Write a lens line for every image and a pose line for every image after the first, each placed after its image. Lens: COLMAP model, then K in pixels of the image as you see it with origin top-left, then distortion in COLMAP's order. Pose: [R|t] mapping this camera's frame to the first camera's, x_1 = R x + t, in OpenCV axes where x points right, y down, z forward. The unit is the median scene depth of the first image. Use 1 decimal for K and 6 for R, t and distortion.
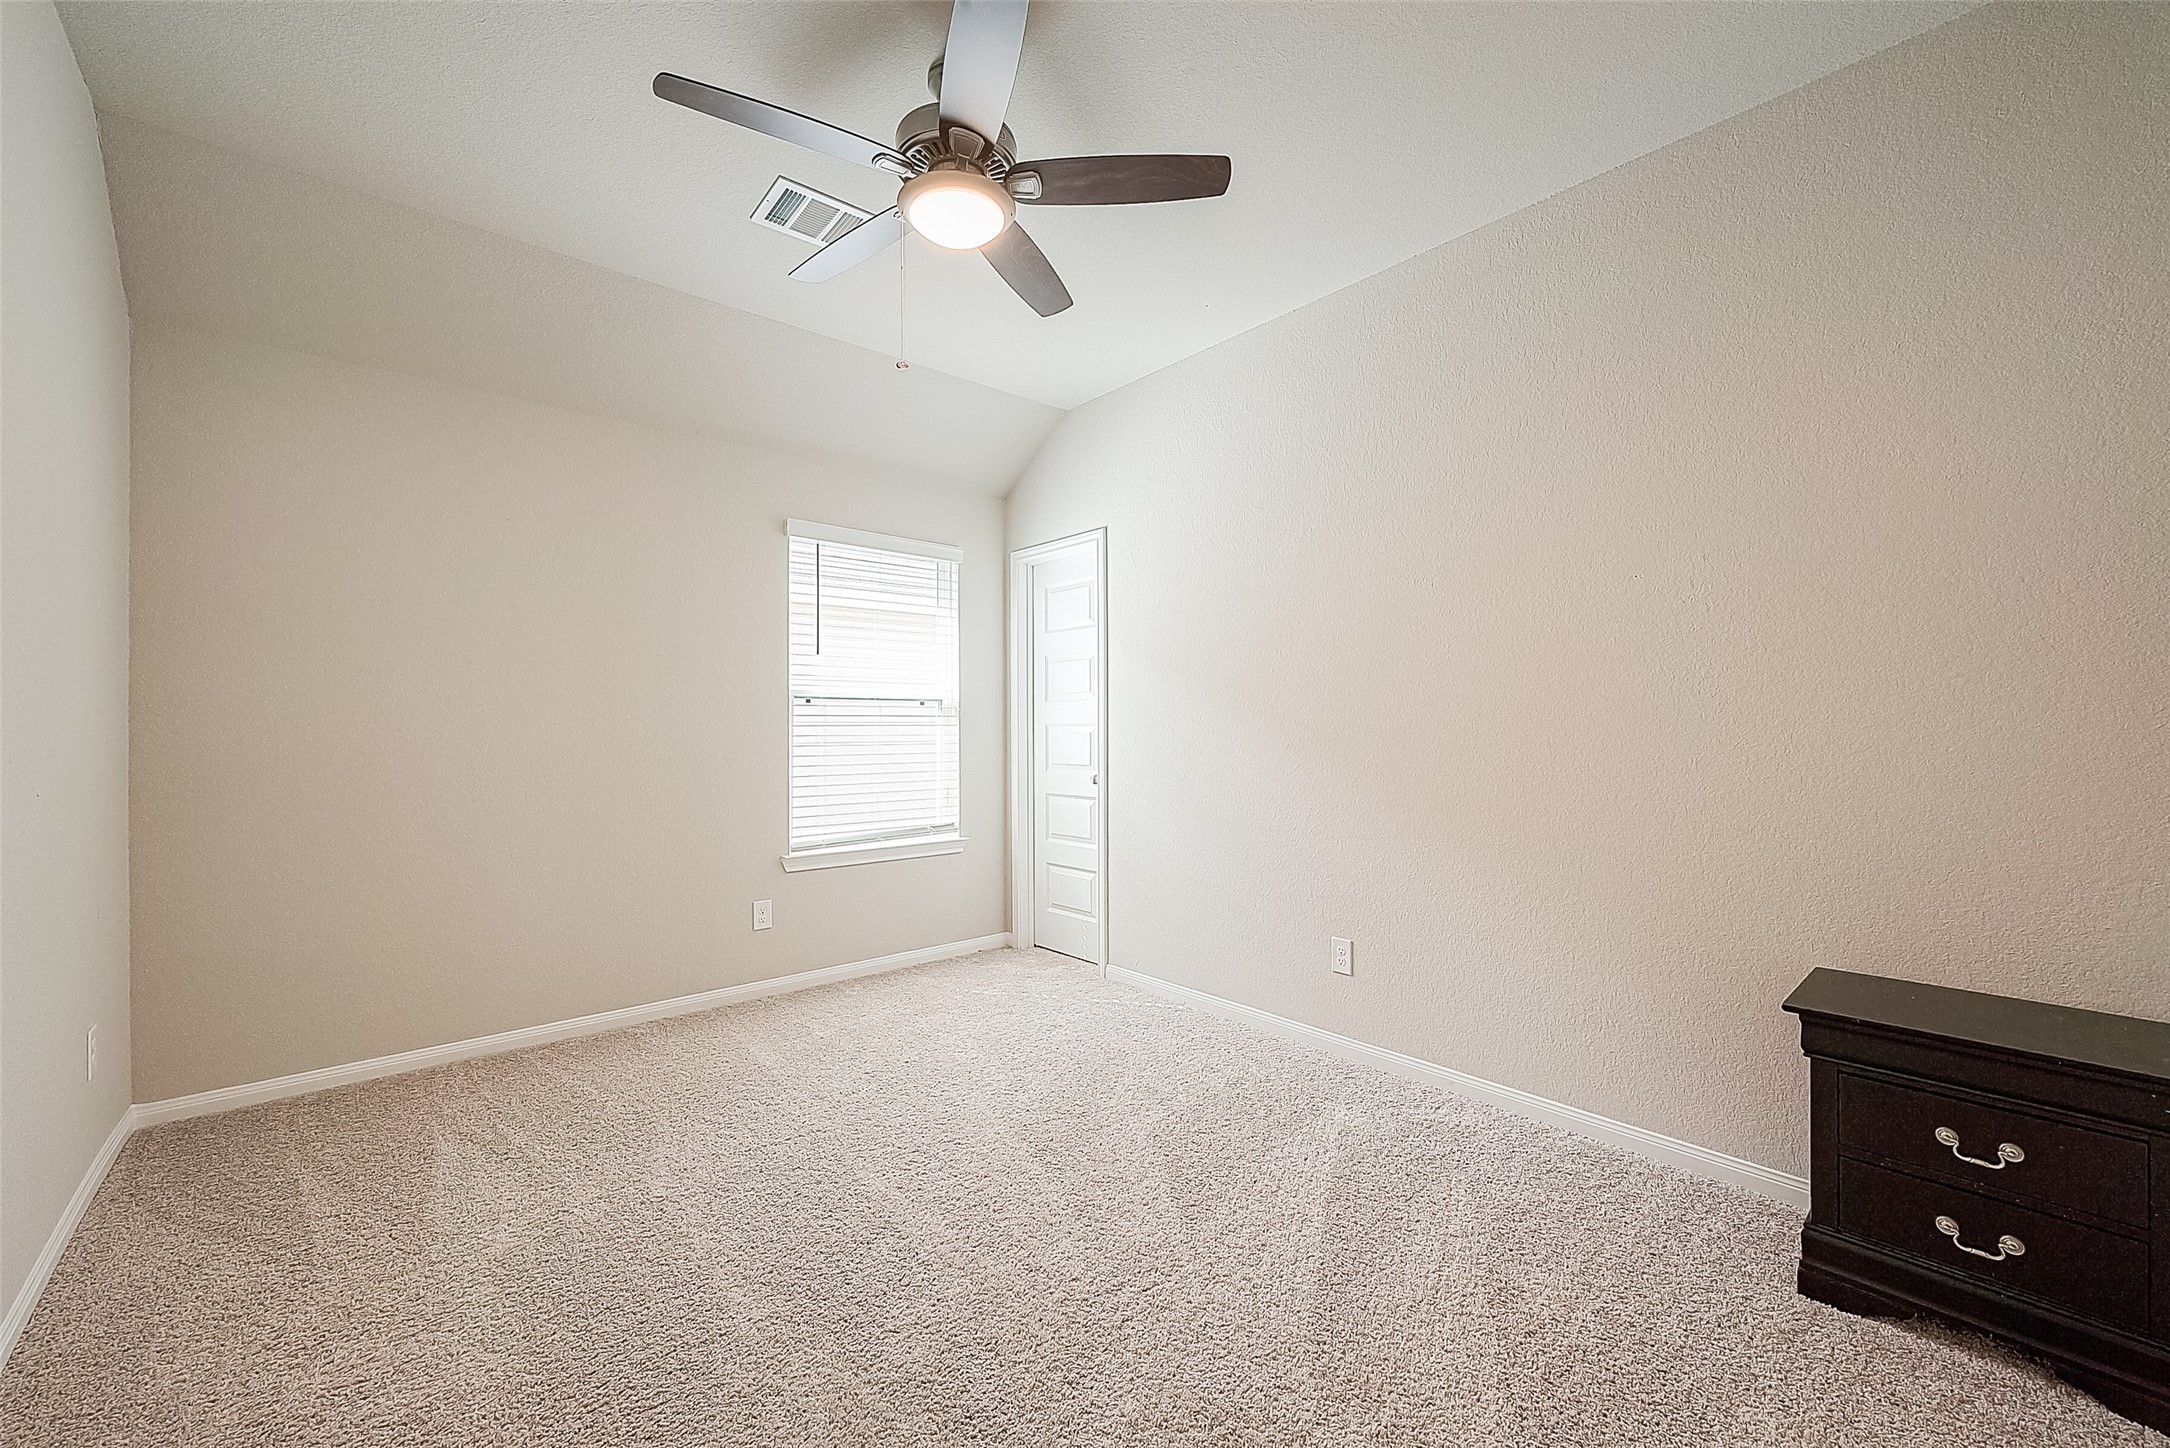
lens RADIAL K [[851.0, 0, 1082.6], [0, 851.0, 723.5], [0, 0, 1]] dist [0.000653, 0.000229]
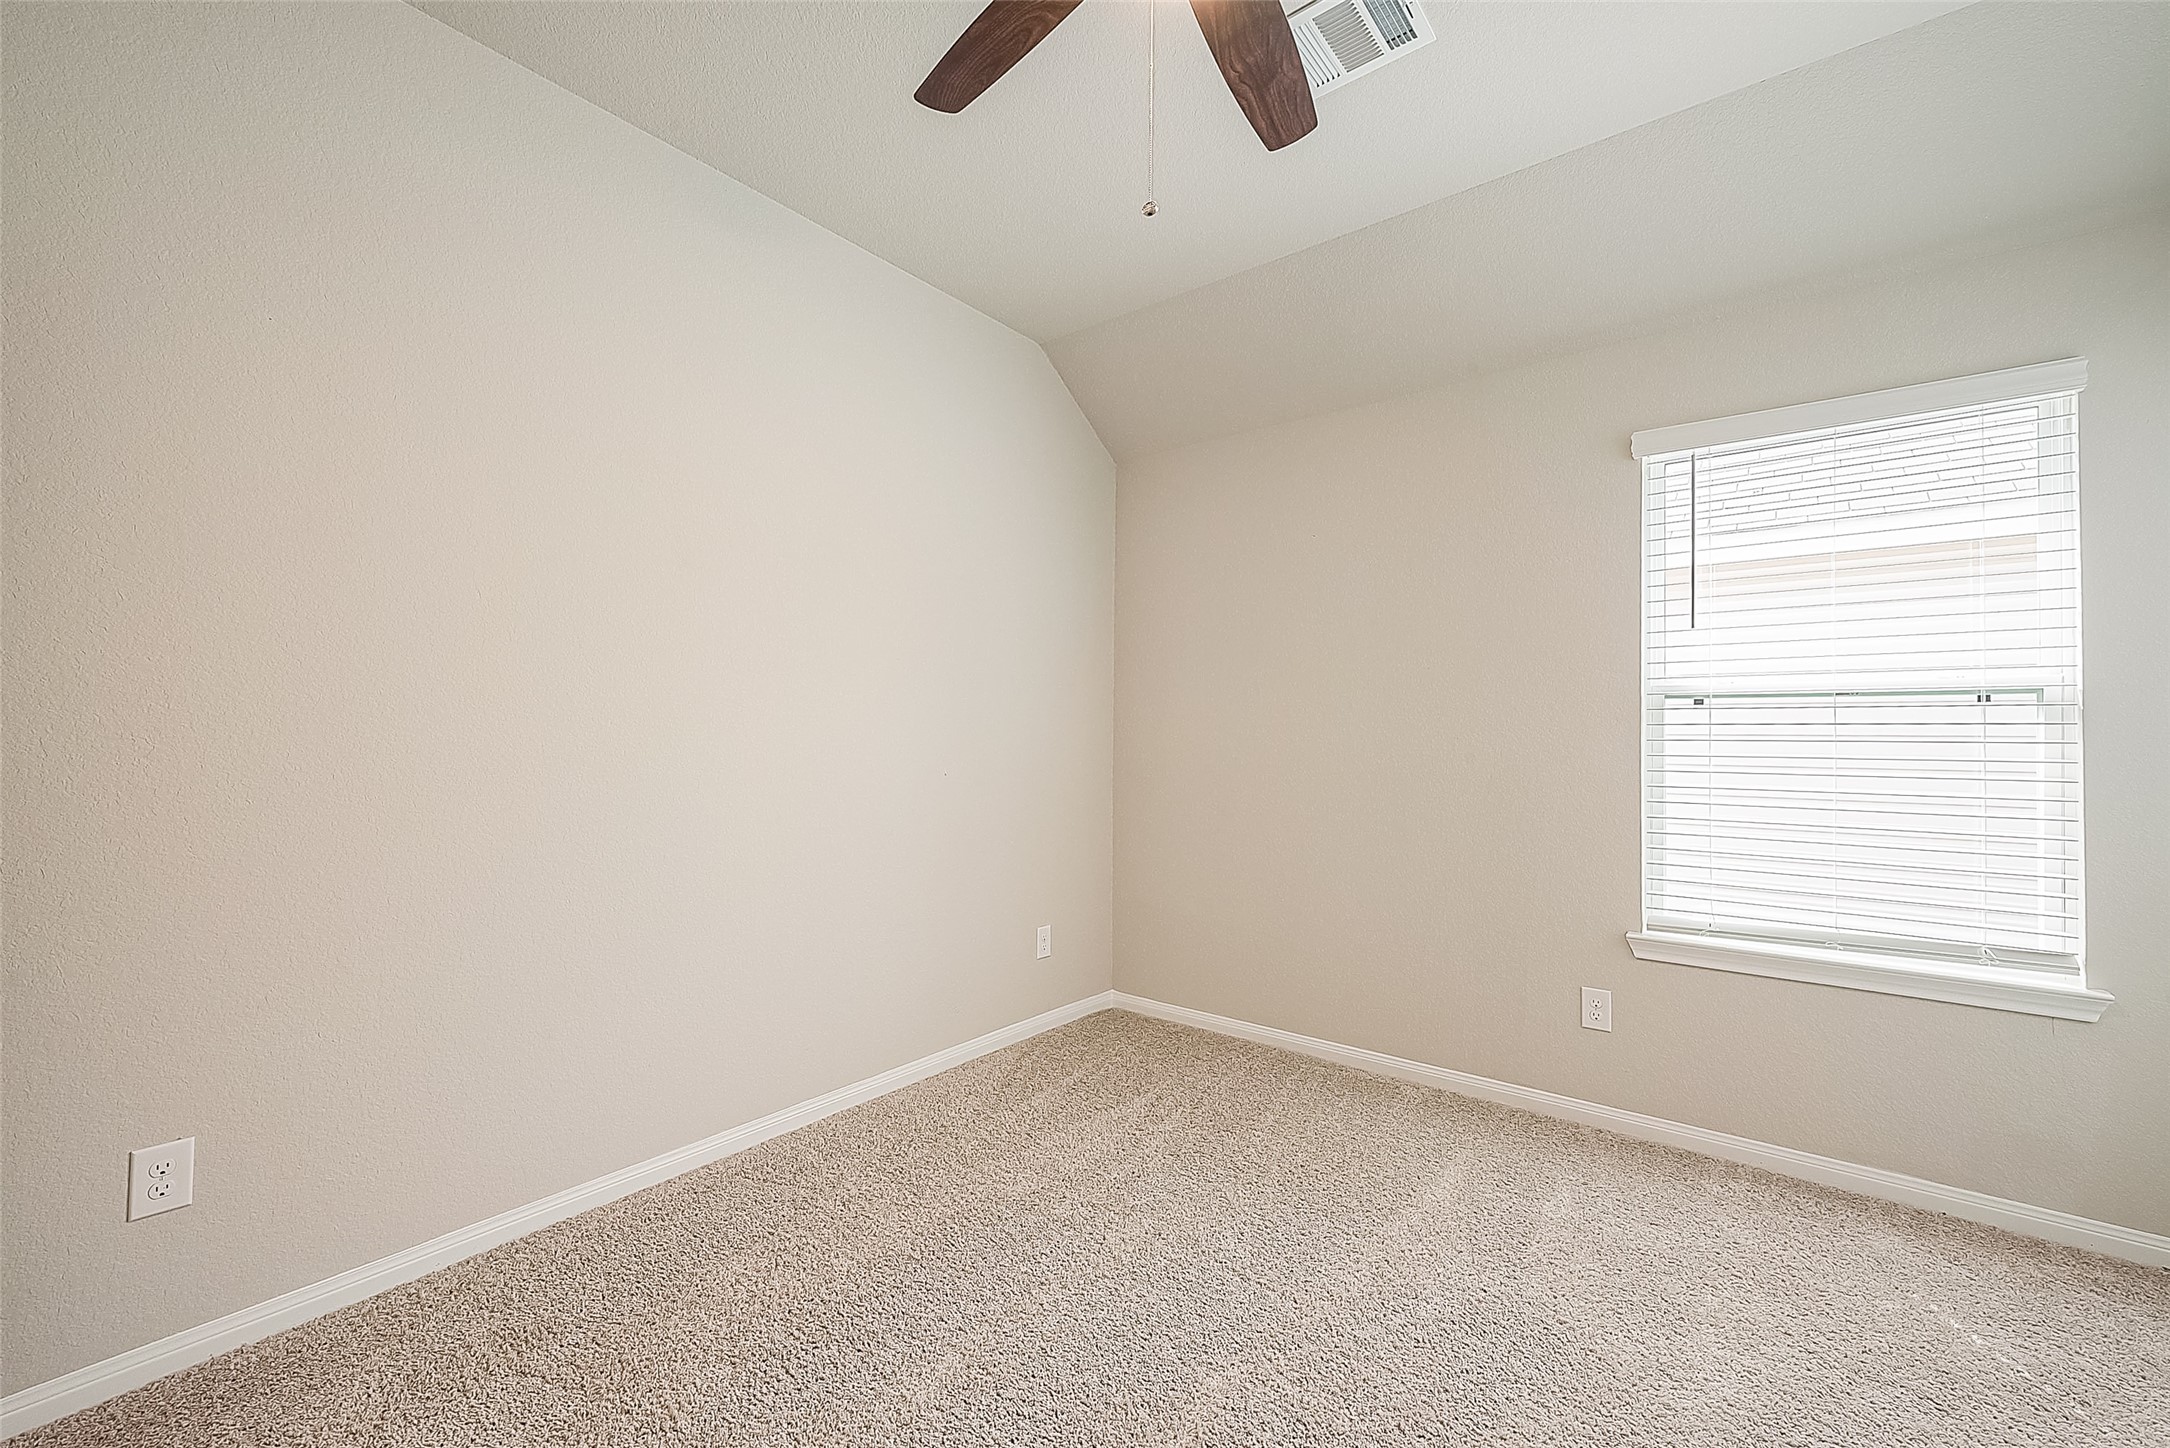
lens RADIAL K [[851.0, 0, 1087.9], [0, 851.0, 727.0], [0, 0, 1]] dist [0.000653, 0.000229]
pose [[0.192994, -0.007841, -0.981169, 0.224270], [-0.003398, 0.999957, -0.008659, -0.000349], [0.981194, 0.005006, 0.192959, 0.435392]]
